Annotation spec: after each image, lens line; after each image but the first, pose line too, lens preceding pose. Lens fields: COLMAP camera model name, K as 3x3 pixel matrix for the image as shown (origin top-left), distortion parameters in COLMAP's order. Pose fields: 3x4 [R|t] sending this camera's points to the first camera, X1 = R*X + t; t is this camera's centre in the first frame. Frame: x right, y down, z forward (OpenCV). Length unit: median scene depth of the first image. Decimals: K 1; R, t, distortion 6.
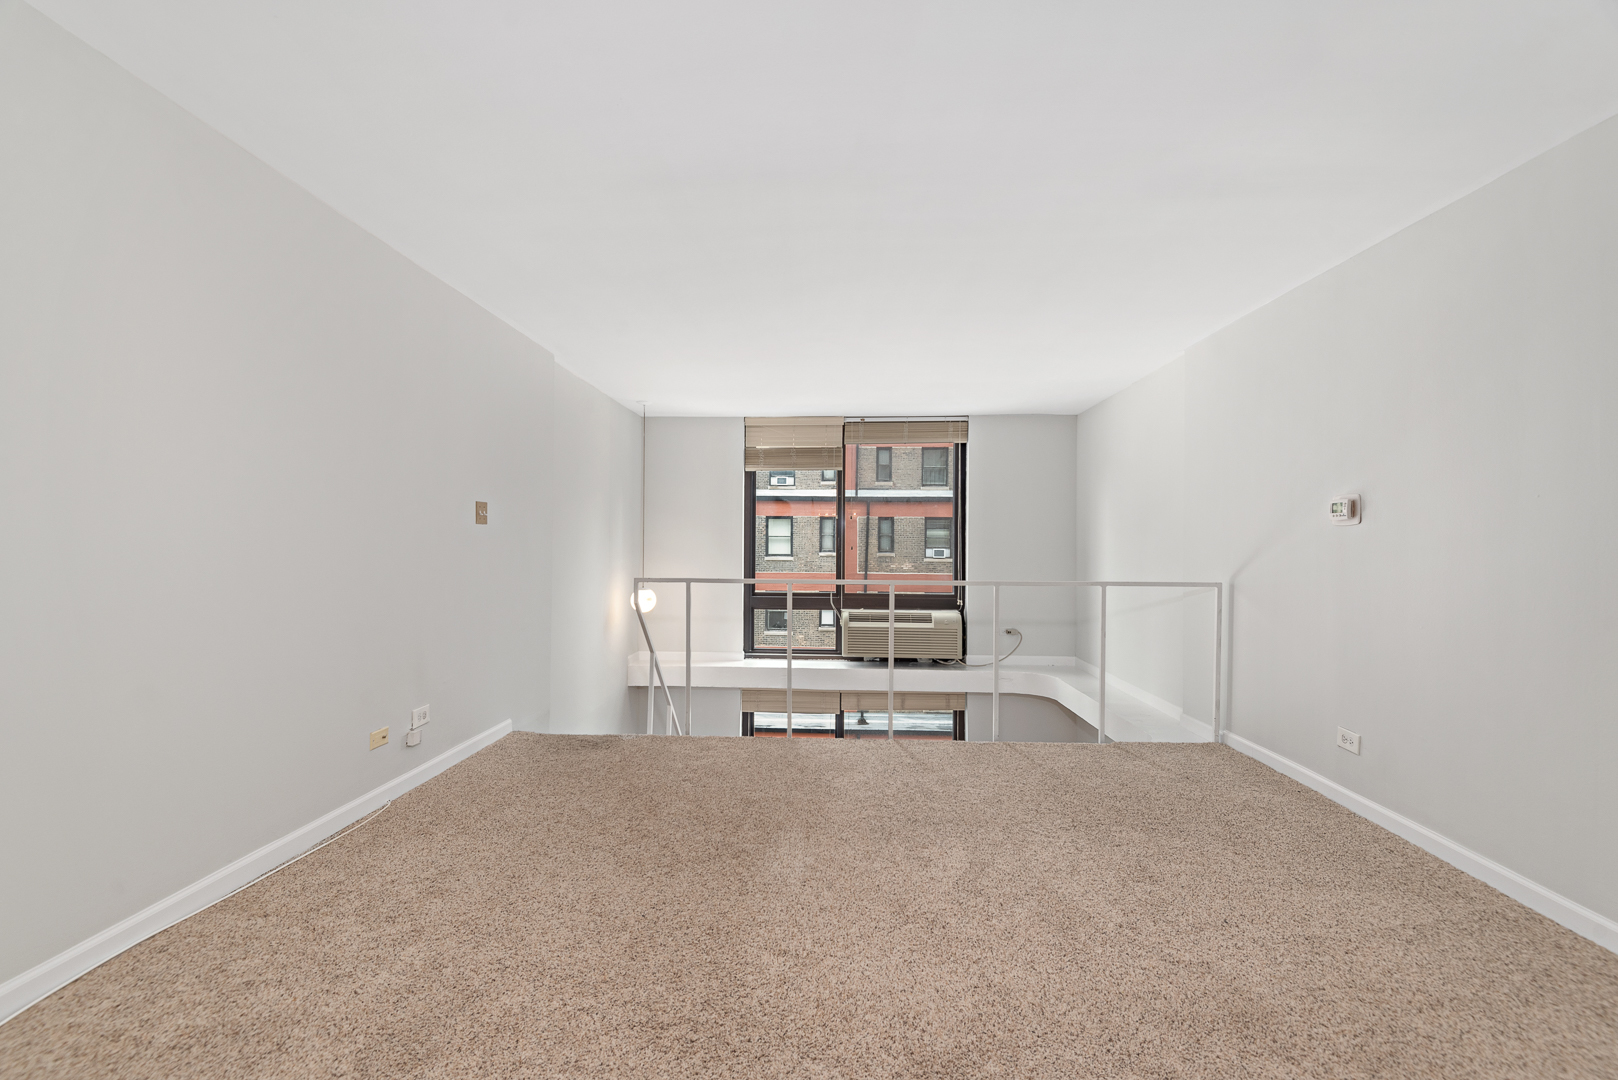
lens RADIAL K [[730.4, 0, 793.1], [0, 730.4, 554.0], [0, 0, 1]] dist [0.036368, -0.025013]
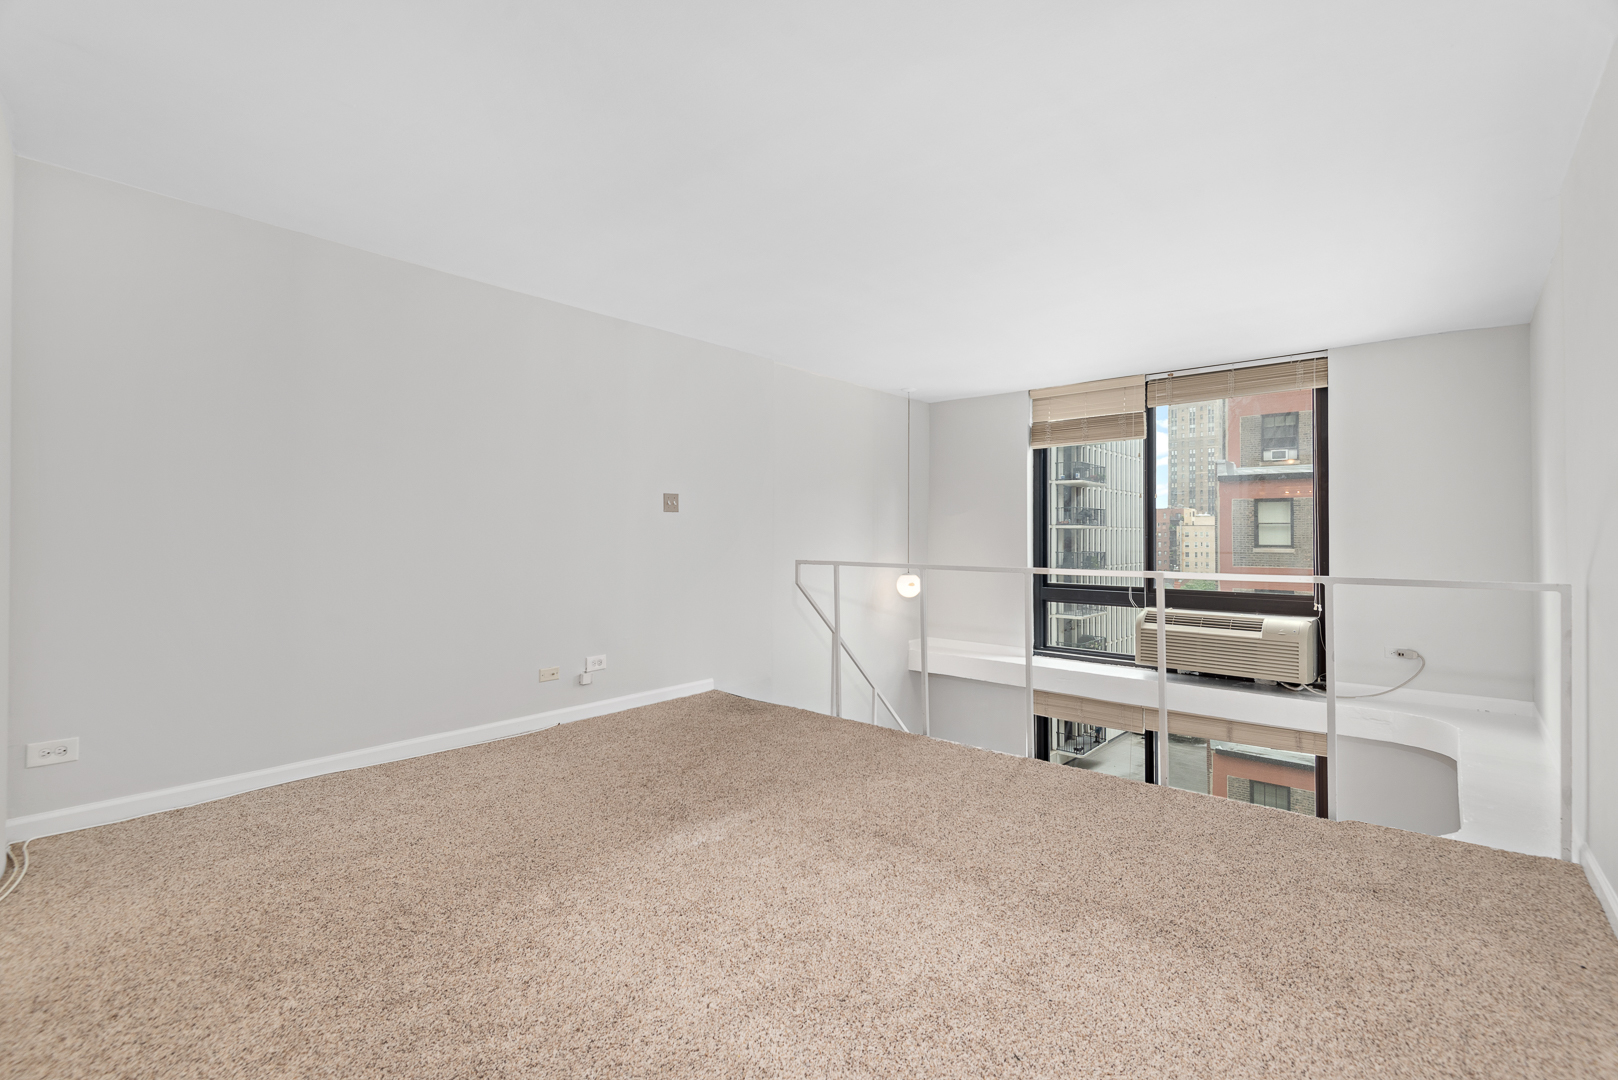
lens RADIAL K [[733.3, 0, 809.0], [0, 733.3, 540.0], [0, 0, 1]] dist [0.047746, -0.036693]
pose [[0.790289, 0.000476, -0.612734, 0.283013], [-0.005039, 0.999971, -0.005722, 0.006264], [0.612713, 0.007610, 0.790269, 0.107779]]
